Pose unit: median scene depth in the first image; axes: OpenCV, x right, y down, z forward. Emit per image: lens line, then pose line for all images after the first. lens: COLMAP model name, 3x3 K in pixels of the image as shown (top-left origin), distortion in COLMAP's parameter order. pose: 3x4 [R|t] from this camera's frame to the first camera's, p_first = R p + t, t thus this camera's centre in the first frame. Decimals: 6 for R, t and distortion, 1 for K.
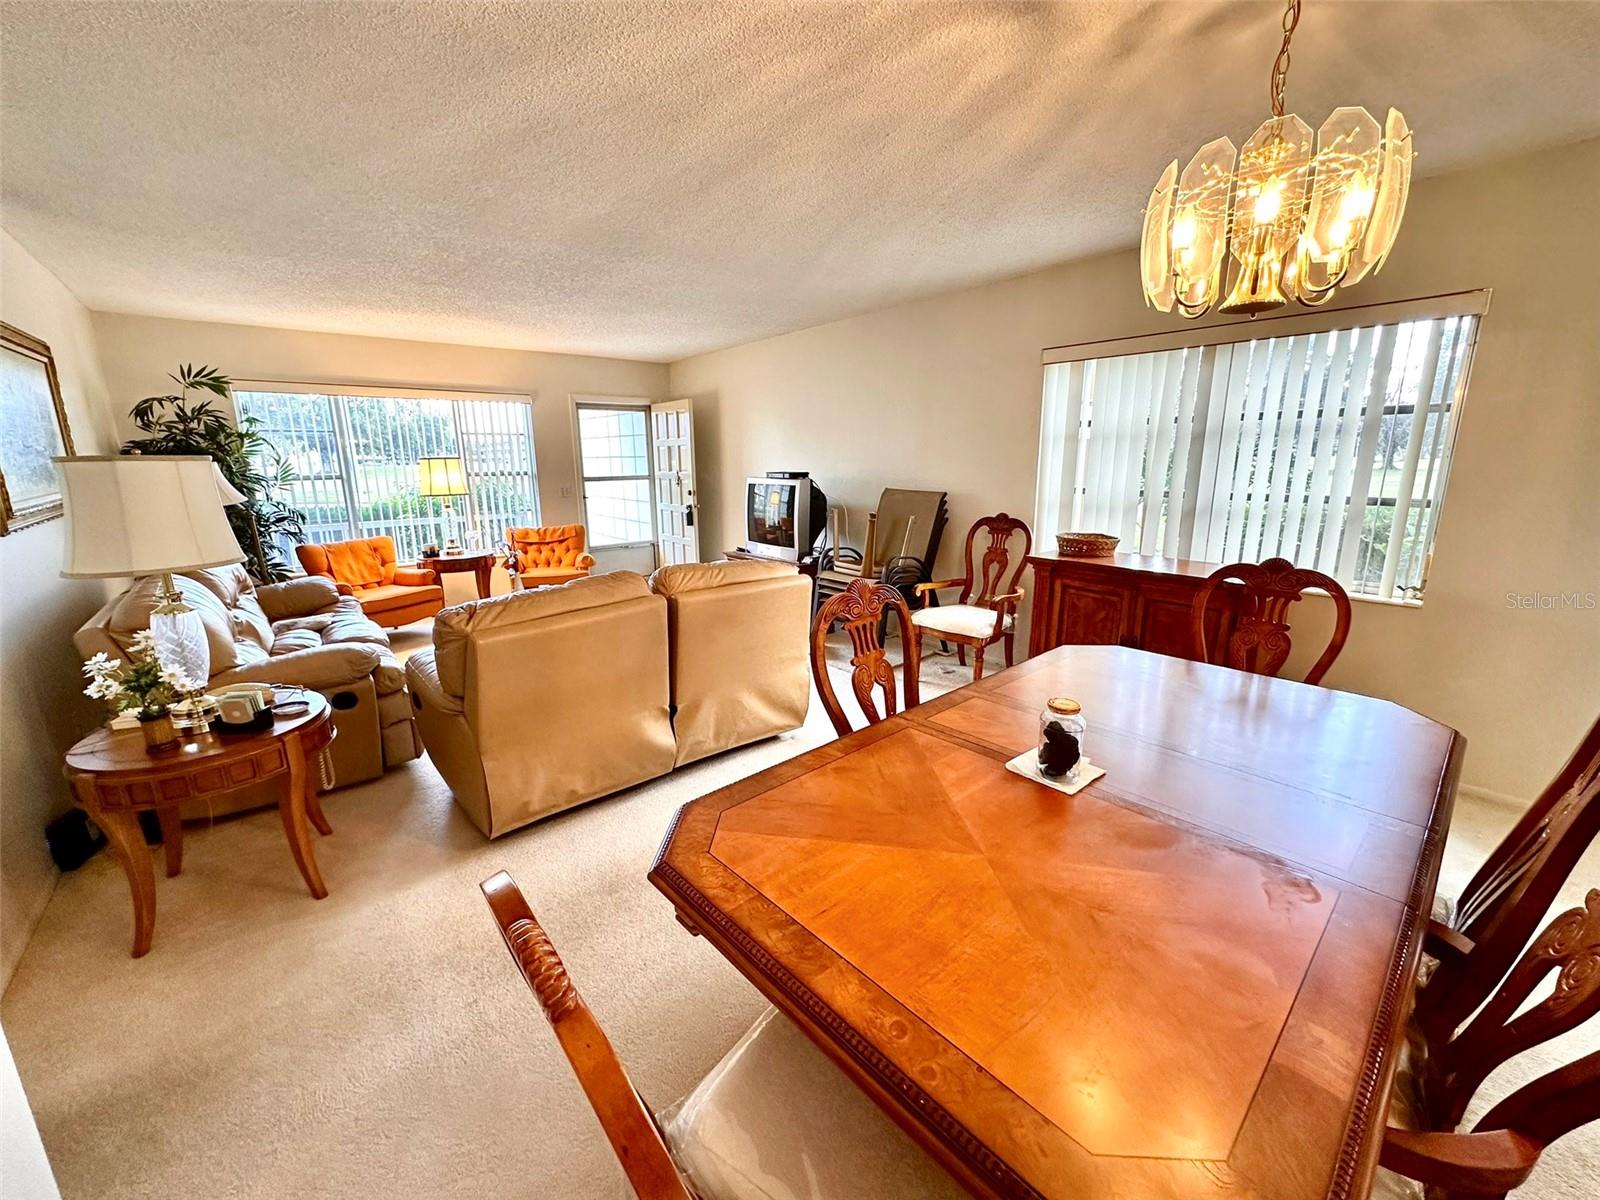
lens RADIAL K [[642.8, 0, 802.9], [0, 642.8, 600.4], [0, 0, 1]] dist [-0.000242, 0.000084]
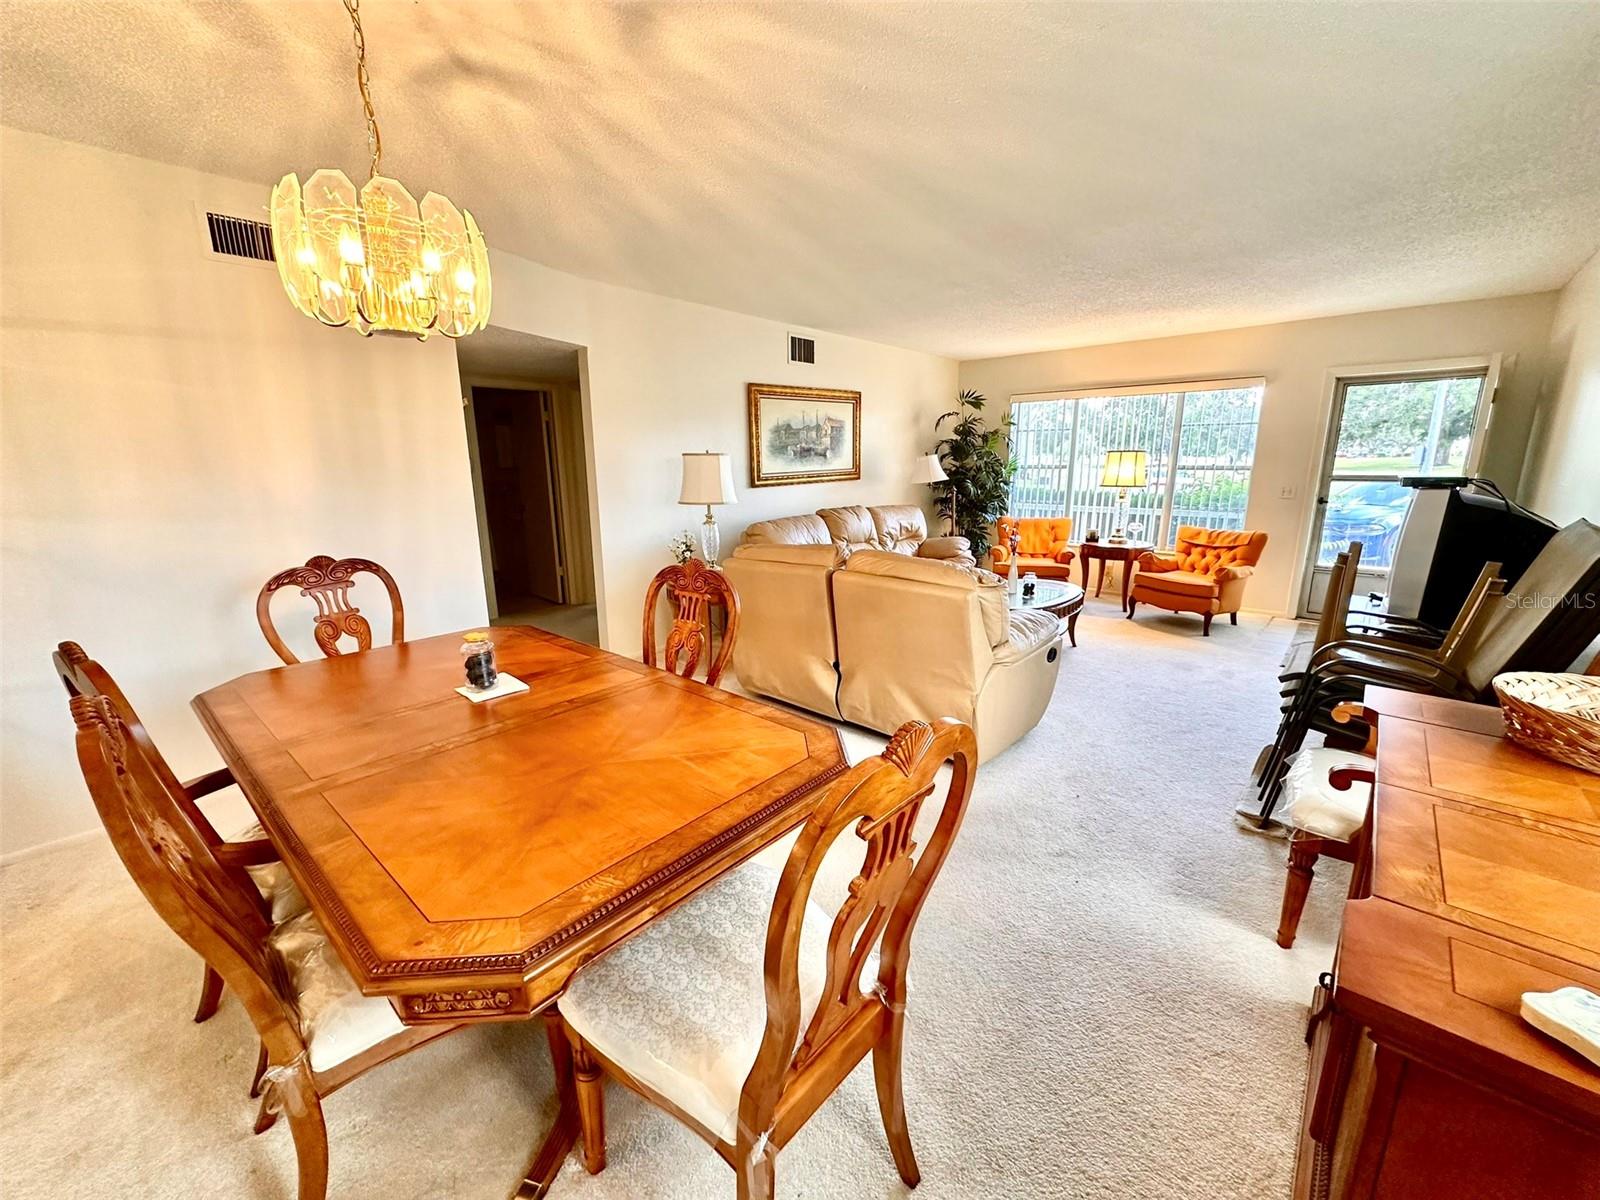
lens RADIAL K [[642.8, 0, 802.9], [0, 642.8, 600.4], [0, 0, 1]] dist [-0.000242, 0.000084]
pose [[0.115240, 0.224733, -0.967582, 0.481189], [-0.208709, 0.957806, 0.197605, -0.090002], [0.971164, 0.179171, 0.157281, 0.384514]]
